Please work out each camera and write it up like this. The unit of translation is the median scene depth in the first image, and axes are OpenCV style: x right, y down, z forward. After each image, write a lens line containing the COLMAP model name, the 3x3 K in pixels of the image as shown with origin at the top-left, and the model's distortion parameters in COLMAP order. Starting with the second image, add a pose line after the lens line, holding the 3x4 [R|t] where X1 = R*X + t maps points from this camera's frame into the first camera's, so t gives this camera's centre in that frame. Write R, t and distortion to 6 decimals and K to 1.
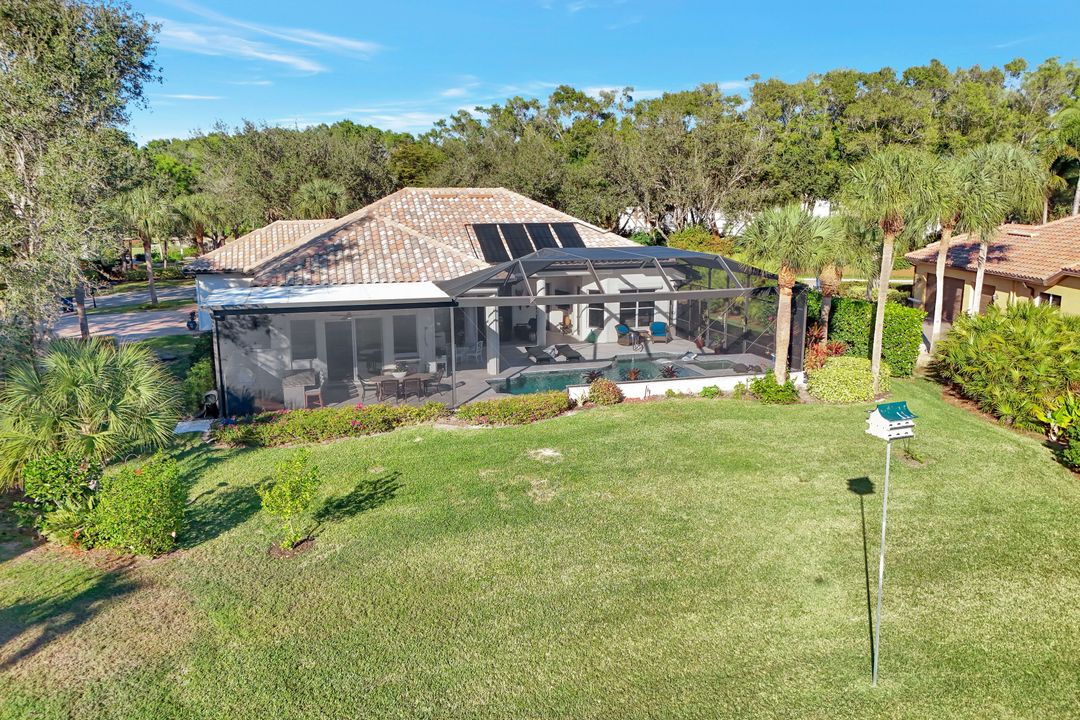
lens RADIAL K [[795.1, 0, 519.6], [0, 795.1, 359.2], [0, 0, 1]] dist [0.060848, -0.001055]
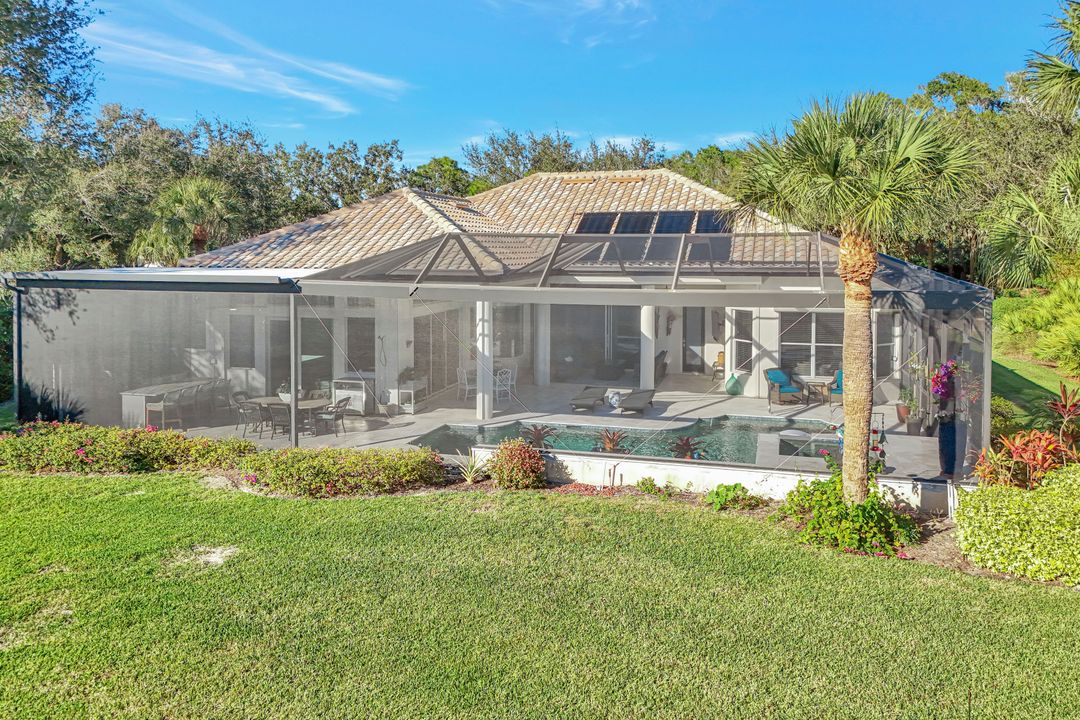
lens RADIAL K [[795.1, 0, 519.6], [0, 795.1, 359.2], [0, 0, 1]] dist [0.060848, -0.001055]
pose [[0.852045, 0.073650, -0.518262, 0.353760], [-0.109791, 0.993175, -0.039363, -0.007235], [0.511825, 0.090440, 0.854316, 0.491595]]
